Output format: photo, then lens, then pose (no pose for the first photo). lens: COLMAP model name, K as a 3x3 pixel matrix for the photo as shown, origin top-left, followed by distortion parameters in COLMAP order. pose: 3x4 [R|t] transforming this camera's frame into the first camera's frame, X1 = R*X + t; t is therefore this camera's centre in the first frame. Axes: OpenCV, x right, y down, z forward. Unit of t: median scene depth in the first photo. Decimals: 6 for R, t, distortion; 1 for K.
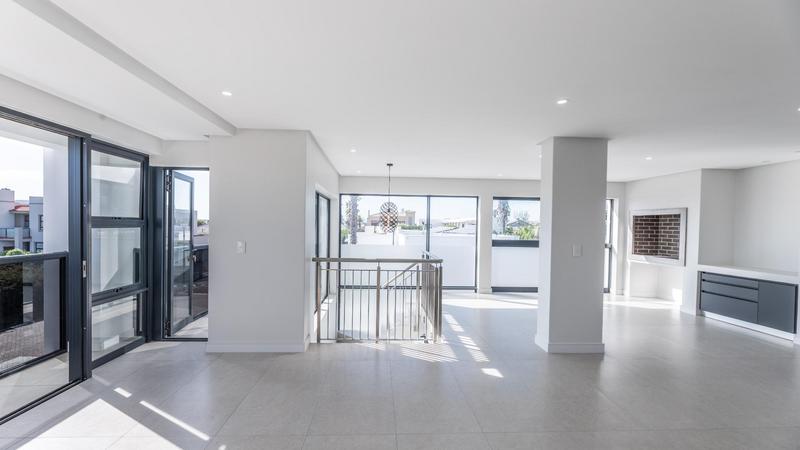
lens RADIAL K [[329.0, 0, 392.3], [0, 329.0, 230.6], [0, 0, 1]] dist [-0.002483, 0.000444]
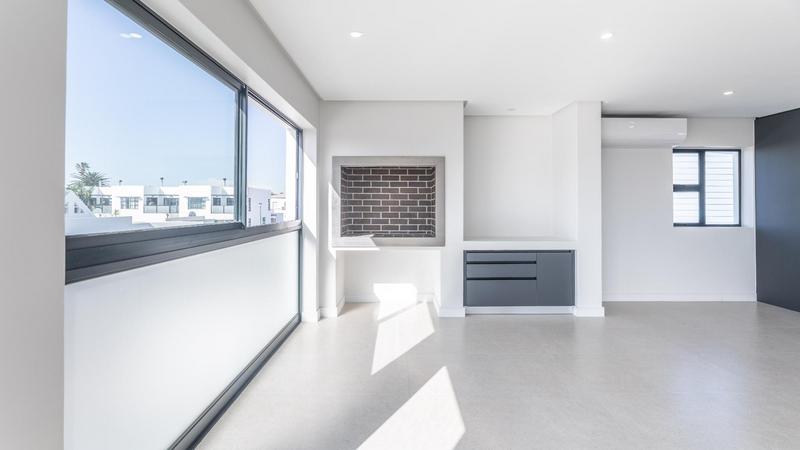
lens RADIAL K [[338.6, 0, 402.2], [0, 338.6, 207.2], [0, 0, 1]] dist [-0.000585, 0.000135]
pose [[0.024255, -0.010925, 0.999646, 0.207770], [0.012251, 0.999868, 0.010631, 0.021144], [-0.999631, 0.011988, 0.024386, 1.043962]]
